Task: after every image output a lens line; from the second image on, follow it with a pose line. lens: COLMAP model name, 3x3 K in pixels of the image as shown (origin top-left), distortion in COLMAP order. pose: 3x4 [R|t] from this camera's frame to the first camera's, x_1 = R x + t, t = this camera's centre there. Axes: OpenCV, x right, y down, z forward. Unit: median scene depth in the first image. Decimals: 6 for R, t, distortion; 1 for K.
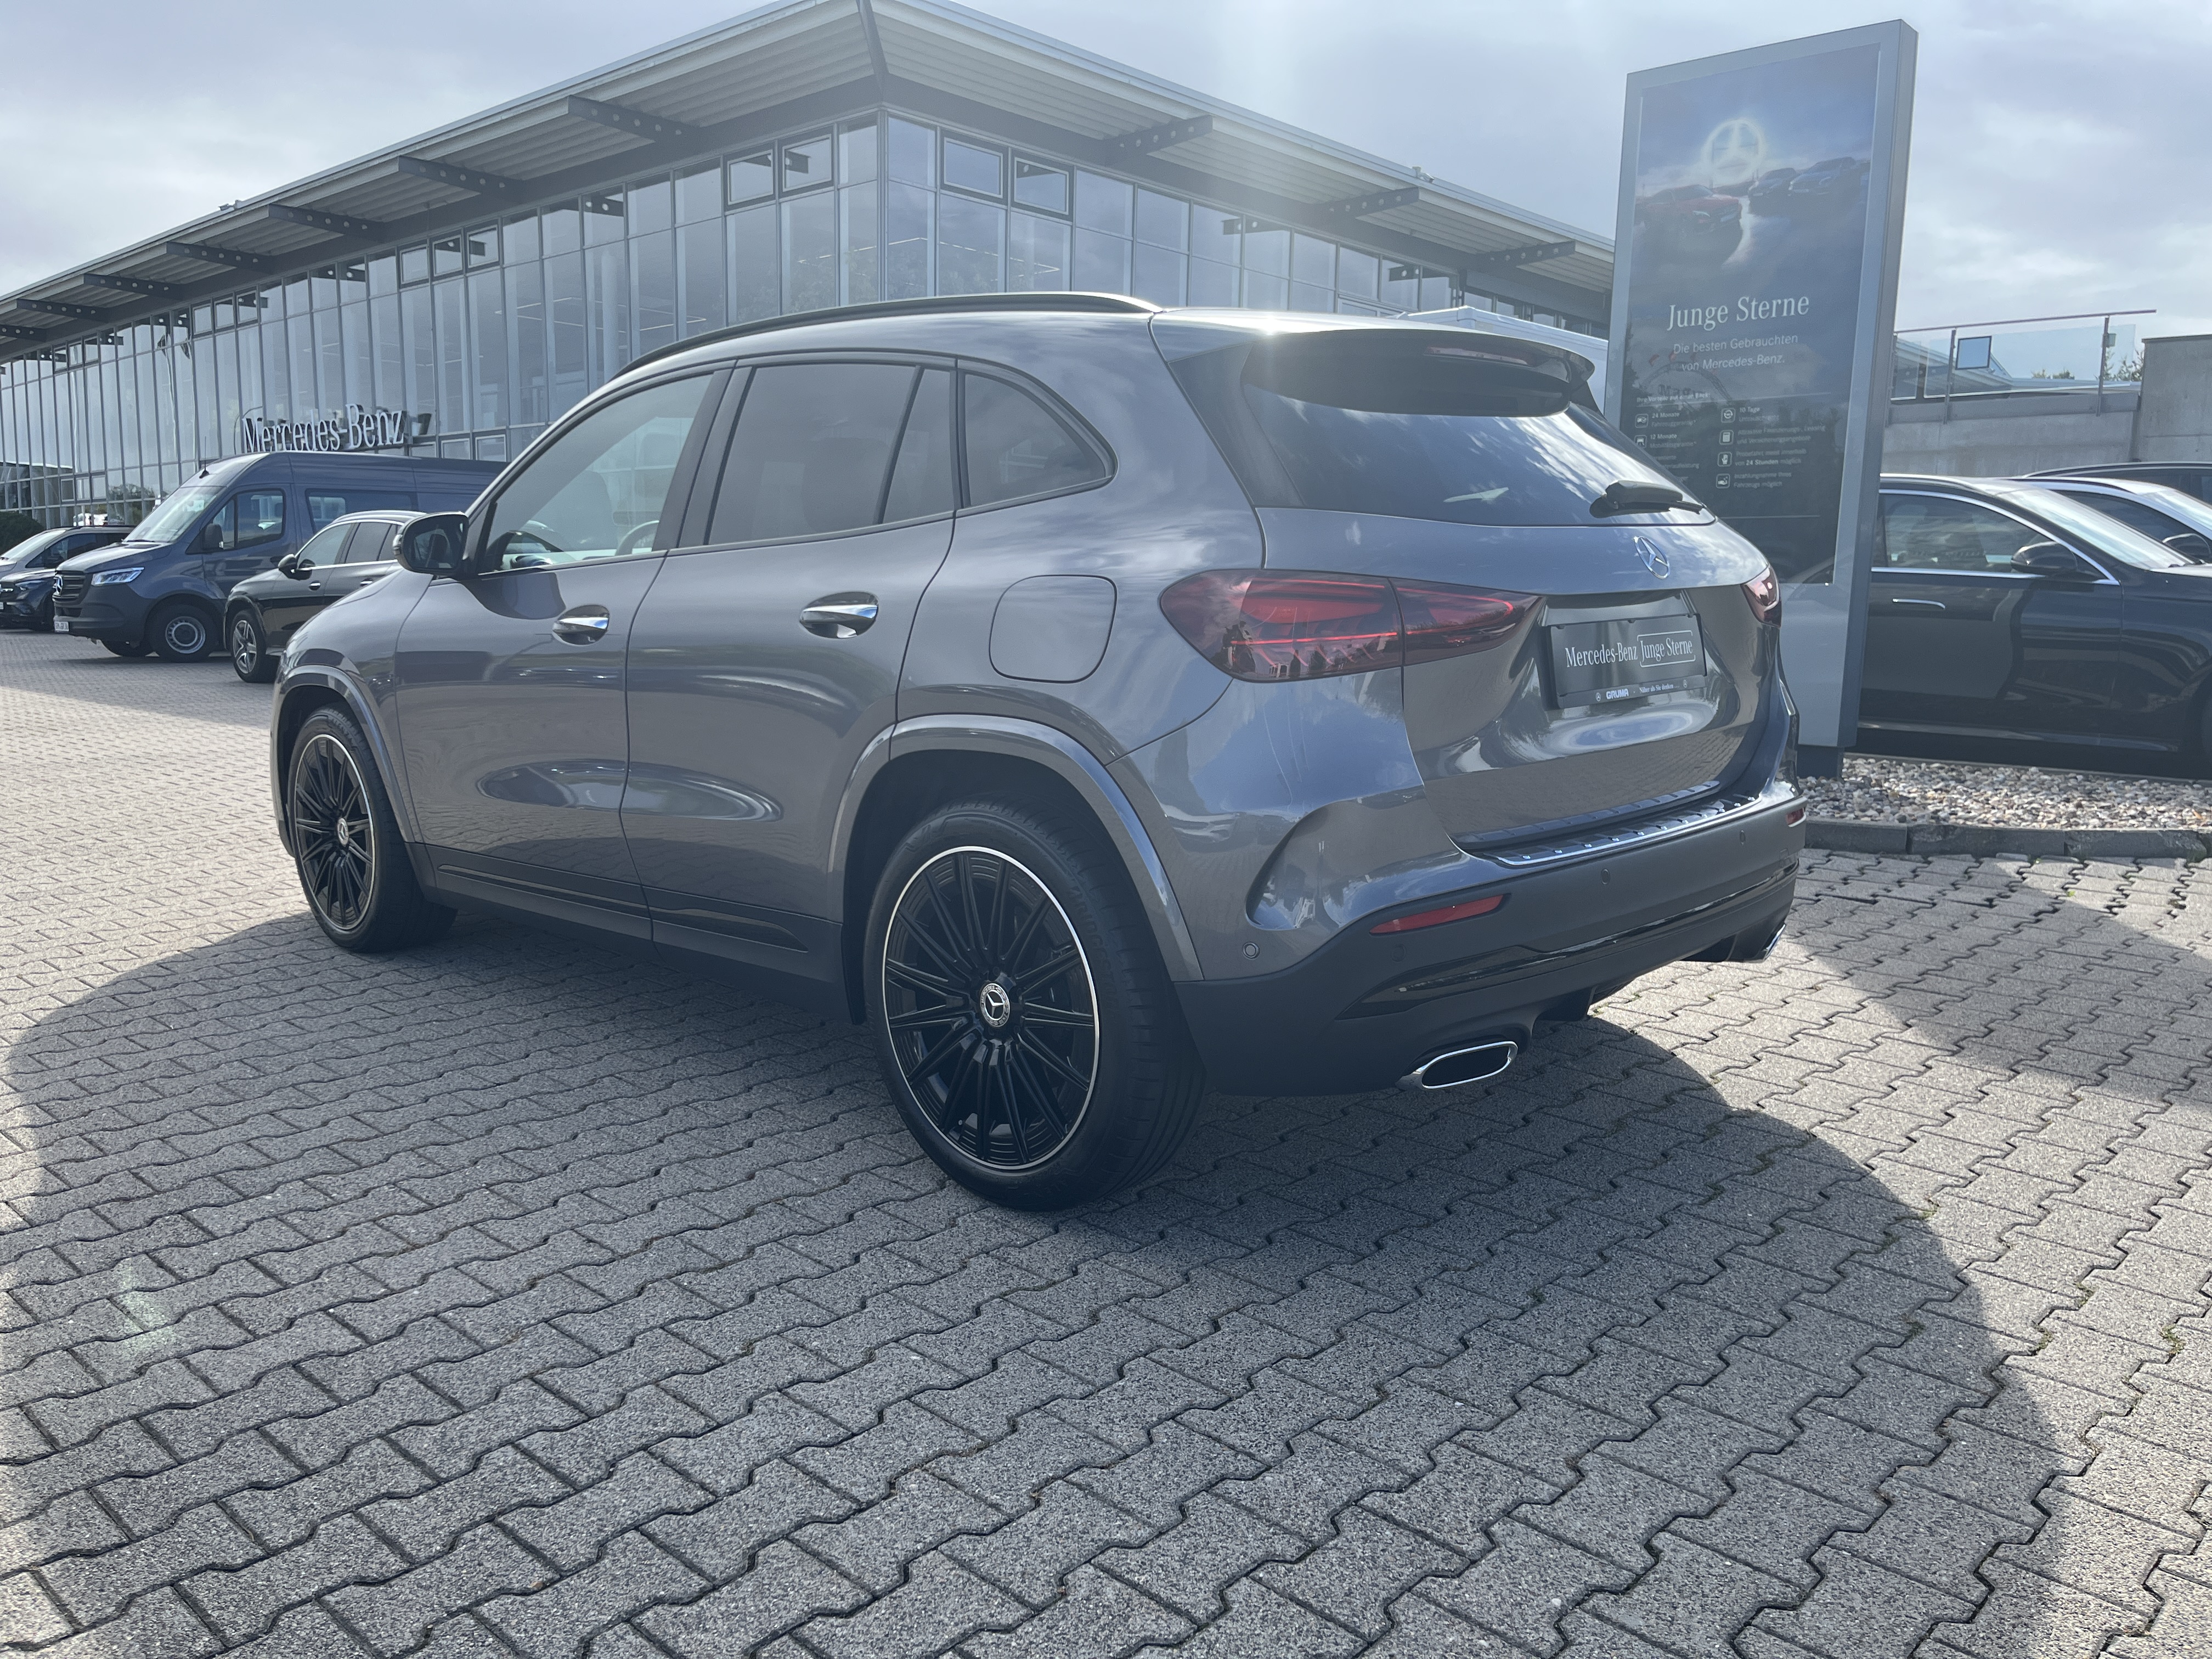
lens RADIAL K [[1699.5, 0, 1102.5], [0, 1699.5, 837.5], [0, 0, 1]] dist [0.070387, -0.090485]
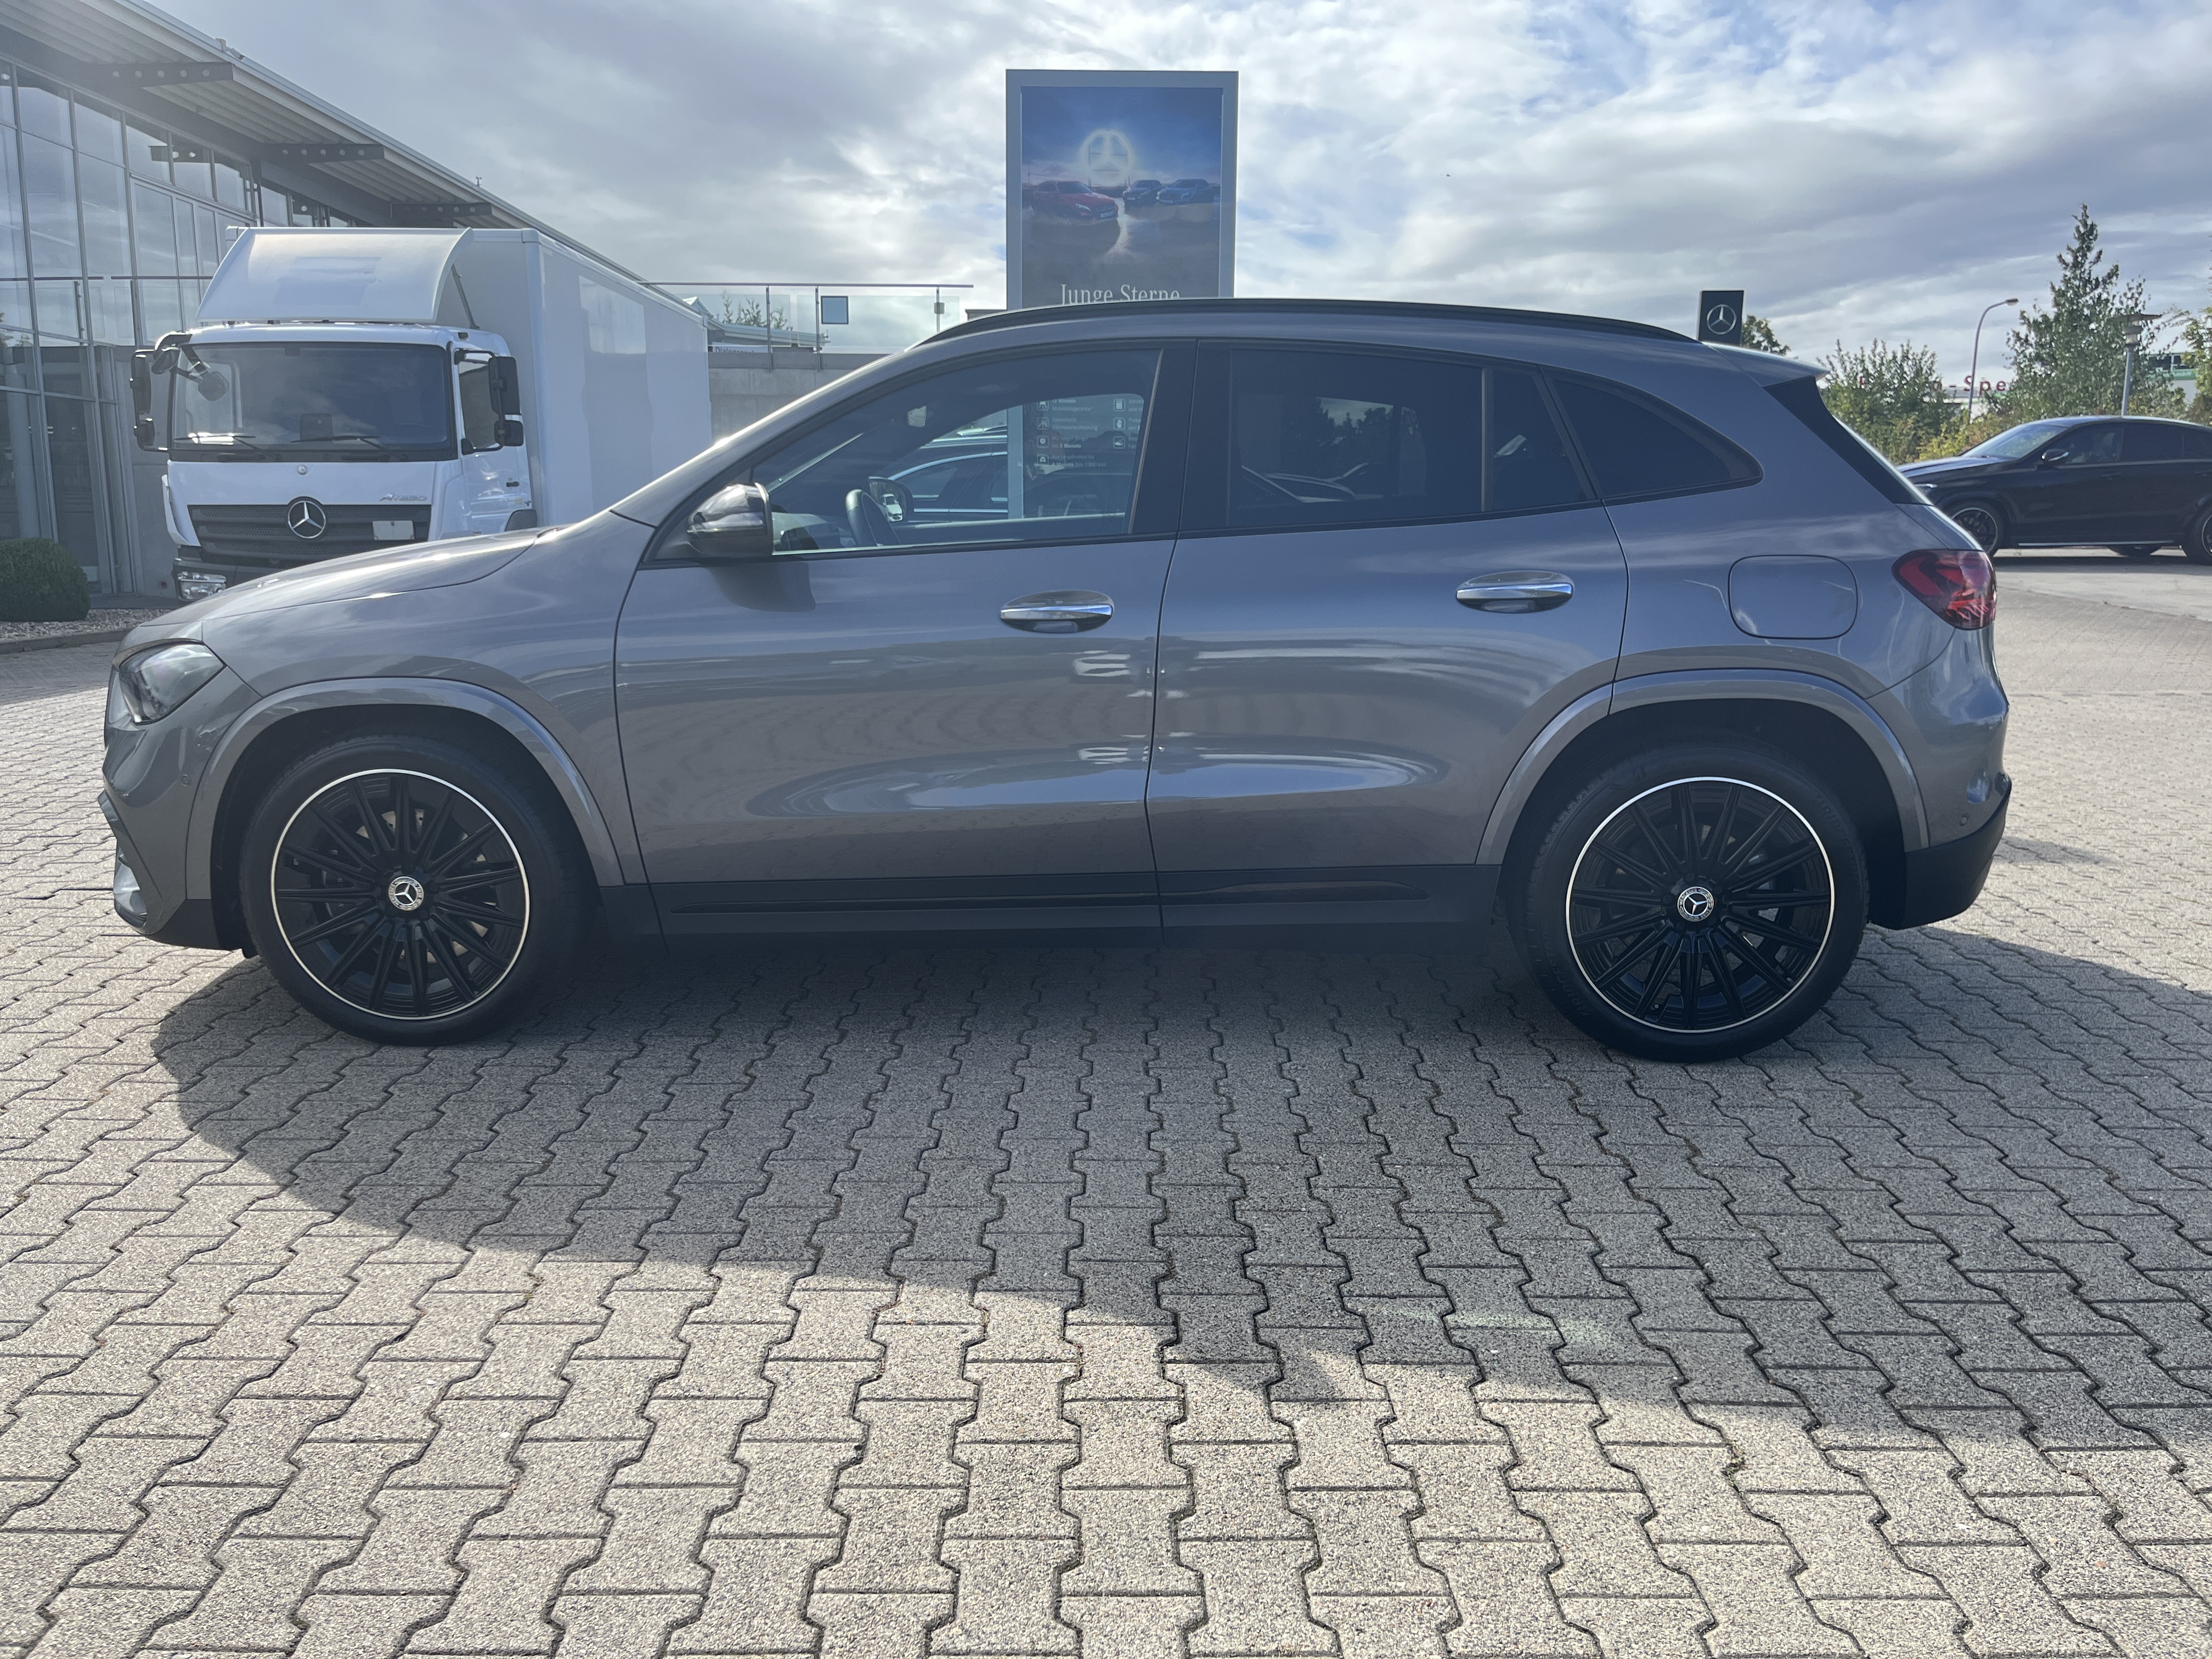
lens RADIAL K [[1699.5, 0, 1103.3], [0, 1699.5, 827.9], [0, 0, 1]] dist [0.070387, -0.090485]
pose [[0.723538, -0.132357, 0.677476, -0.839887], [0.104909, 0.991129, 0.081593, -0.071434], [-0.682266, 0.012038, 0.731005, 0.264115]]
